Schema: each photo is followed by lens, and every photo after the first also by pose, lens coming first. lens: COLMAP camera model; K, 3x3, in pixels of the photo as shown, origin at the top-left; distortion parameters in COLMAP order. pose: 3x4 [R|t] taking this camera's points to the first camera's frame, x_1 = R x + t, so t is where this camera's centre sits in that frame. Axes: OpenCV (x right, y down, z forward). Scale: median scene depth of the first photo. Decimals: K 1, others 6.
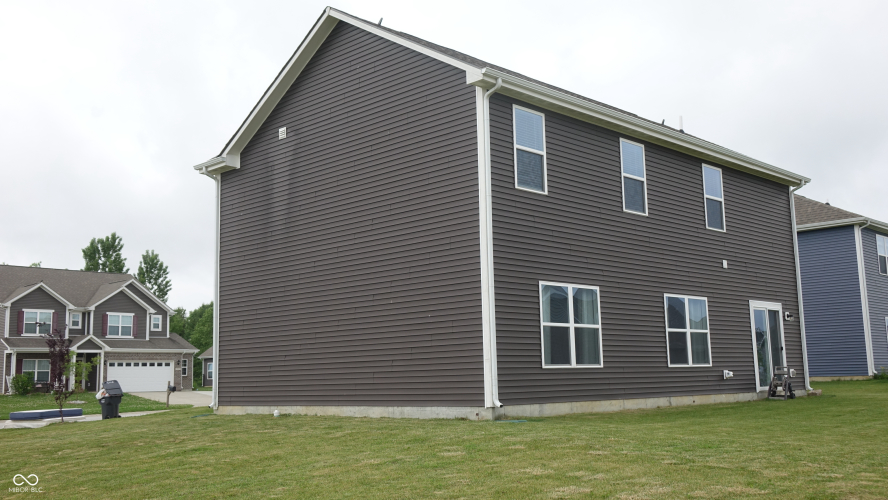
lens RADIAL K [[893.0, 0, 444.0], [0, 893.0, 250.0], [0, 0, 1]] dist [0.005232, 0.014787]
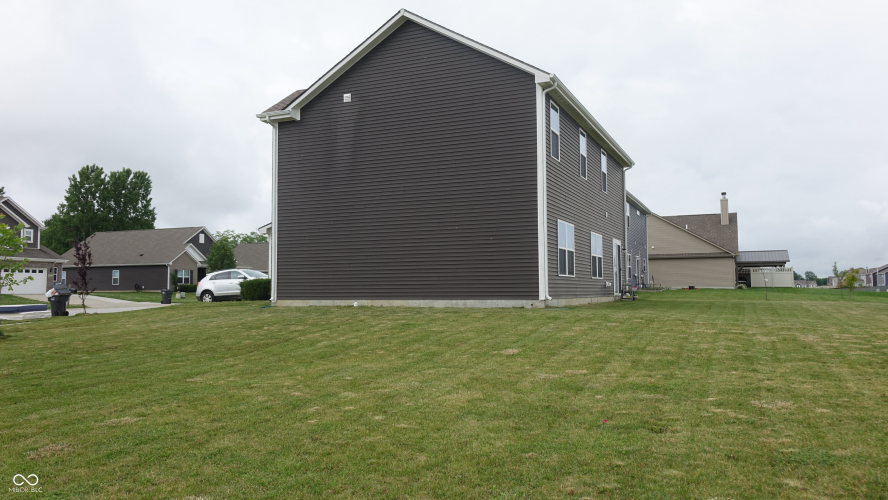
lens RADIAL K [[669.6, 0, 444.0], [0, 669.6, 250.0], [0, 0, 1]] dist [-0.002869, -0.001851]
pose [[0.939636, 0.037957, 0.340065, -0.359918], [-0.064940, 0.995548, 0.068316, 0.017014], [-0.335958, -0.086276, 0.937917, -0.006712]]
